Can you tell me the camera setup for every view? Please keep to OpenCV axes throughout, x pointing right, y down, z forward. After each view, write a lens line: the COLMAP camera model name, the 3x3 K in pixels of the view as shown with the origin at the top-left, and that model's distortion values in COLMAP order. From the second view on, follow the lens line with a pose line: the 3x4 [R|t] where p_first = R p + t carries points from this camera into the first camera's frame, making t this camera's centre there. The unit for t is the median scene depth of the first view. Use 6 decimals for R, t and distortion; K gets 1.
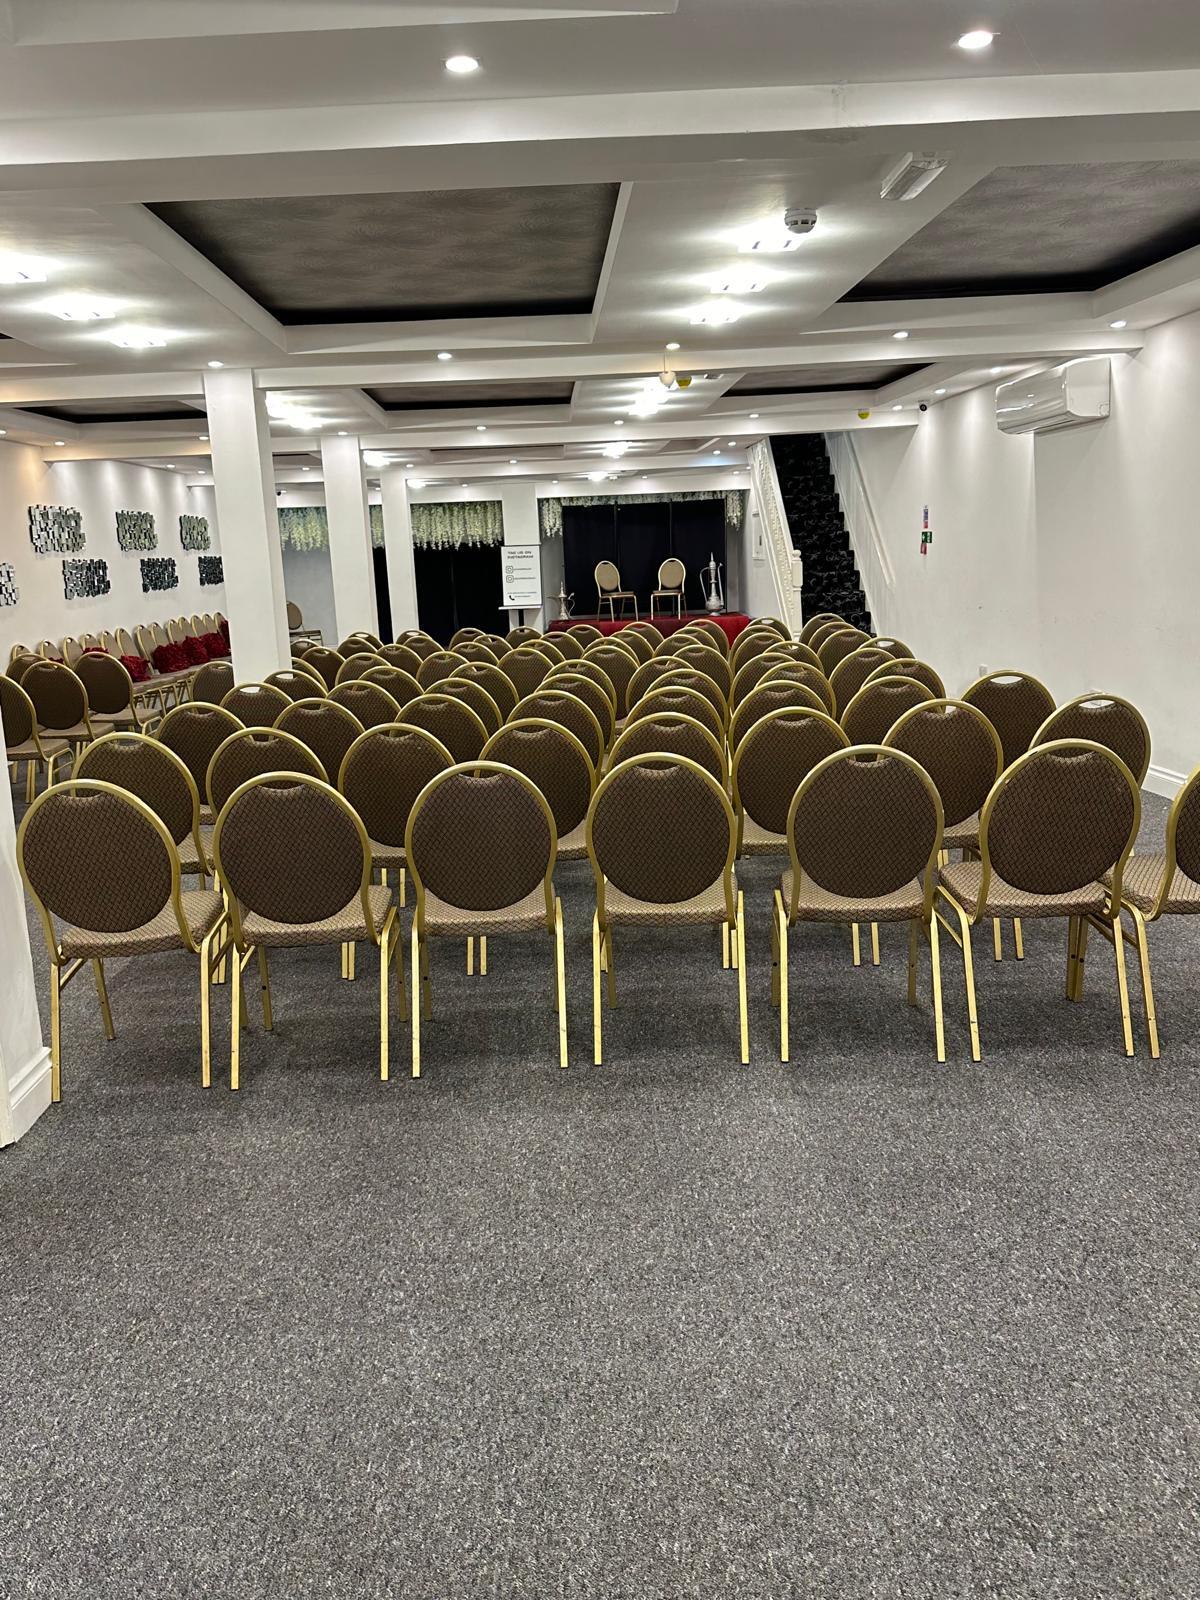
lens RADIAL K [[1233.0, 0, 600.0], [0, 1233.0, 800.0], [0, 0, 1]] dist [0.079057, 0.002826]
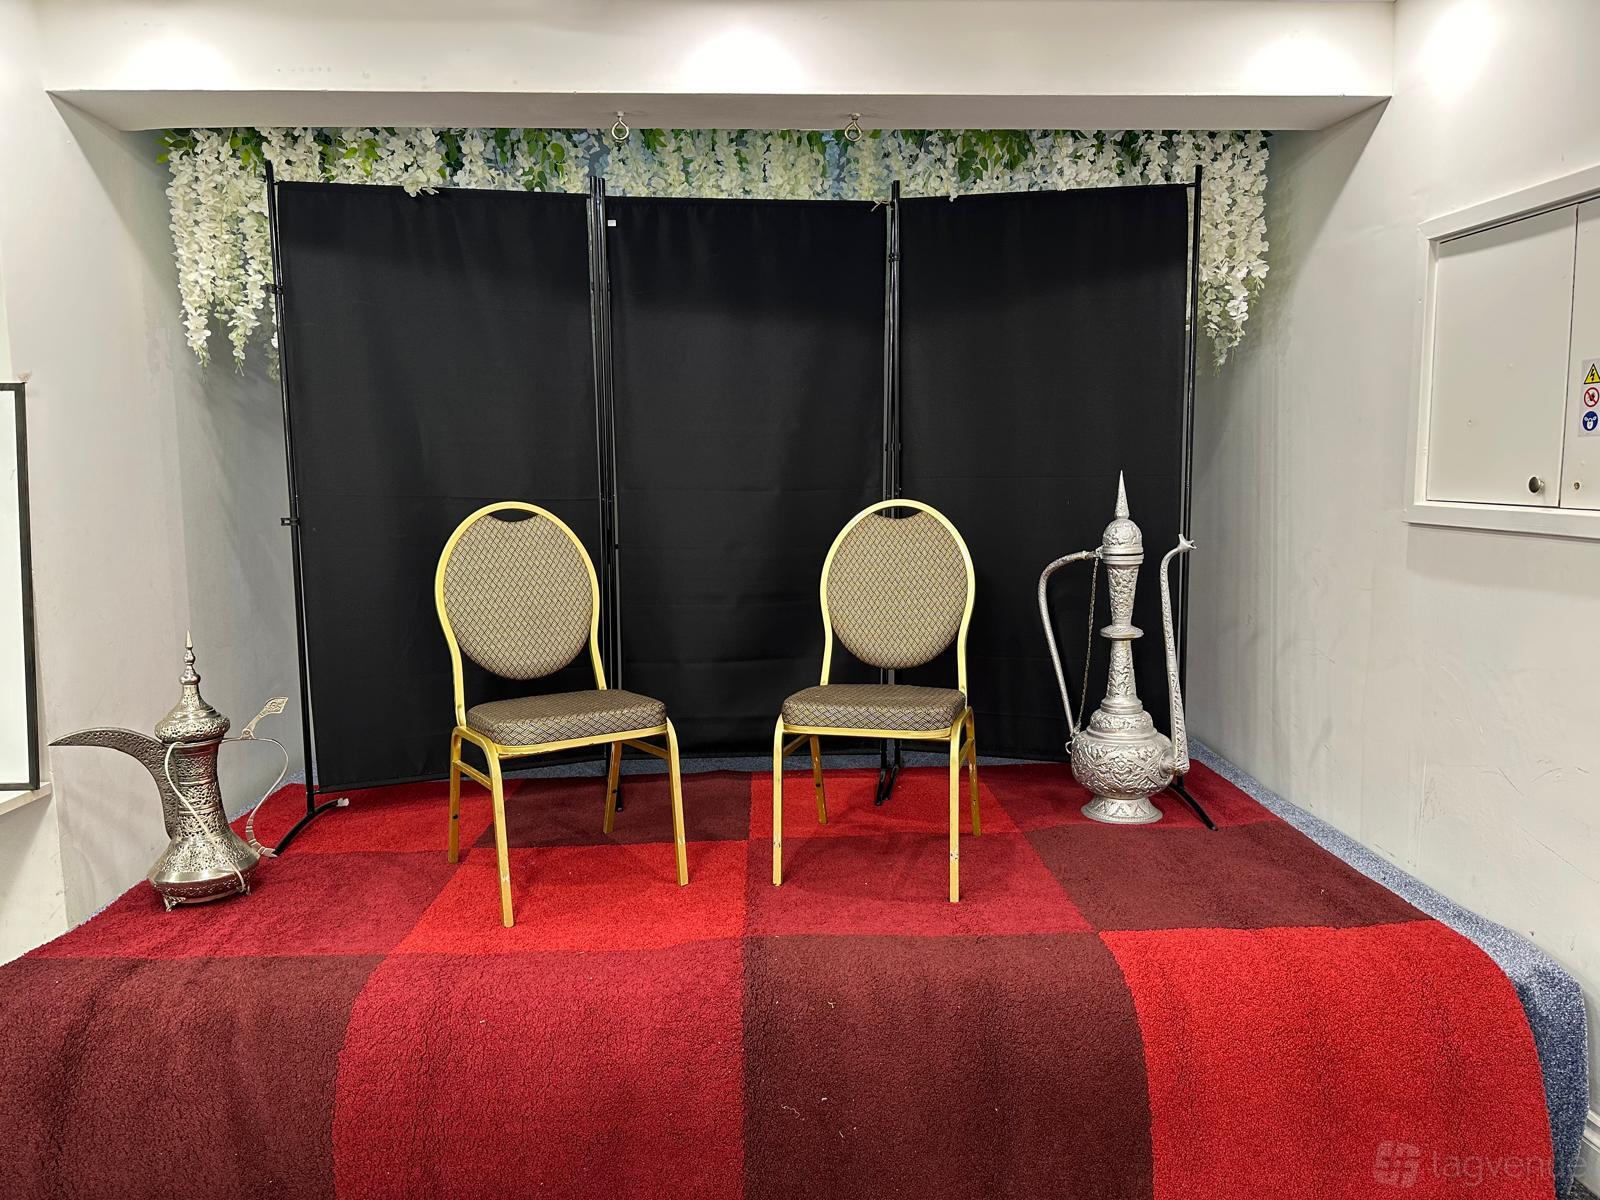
lens RADIAL K [[1233.0, 0, 800.0], [0, 1233.0, 600.0], [0, 0, 1]] dist [0.079057, 0.002826]
pose [[0.998990, 0.026524, 0.036280, 0.080499], [-0.023488, 0.996381, -0.081690, -0.349925], [-0.038315, 0.080755, 0.995997, 1.740062]]
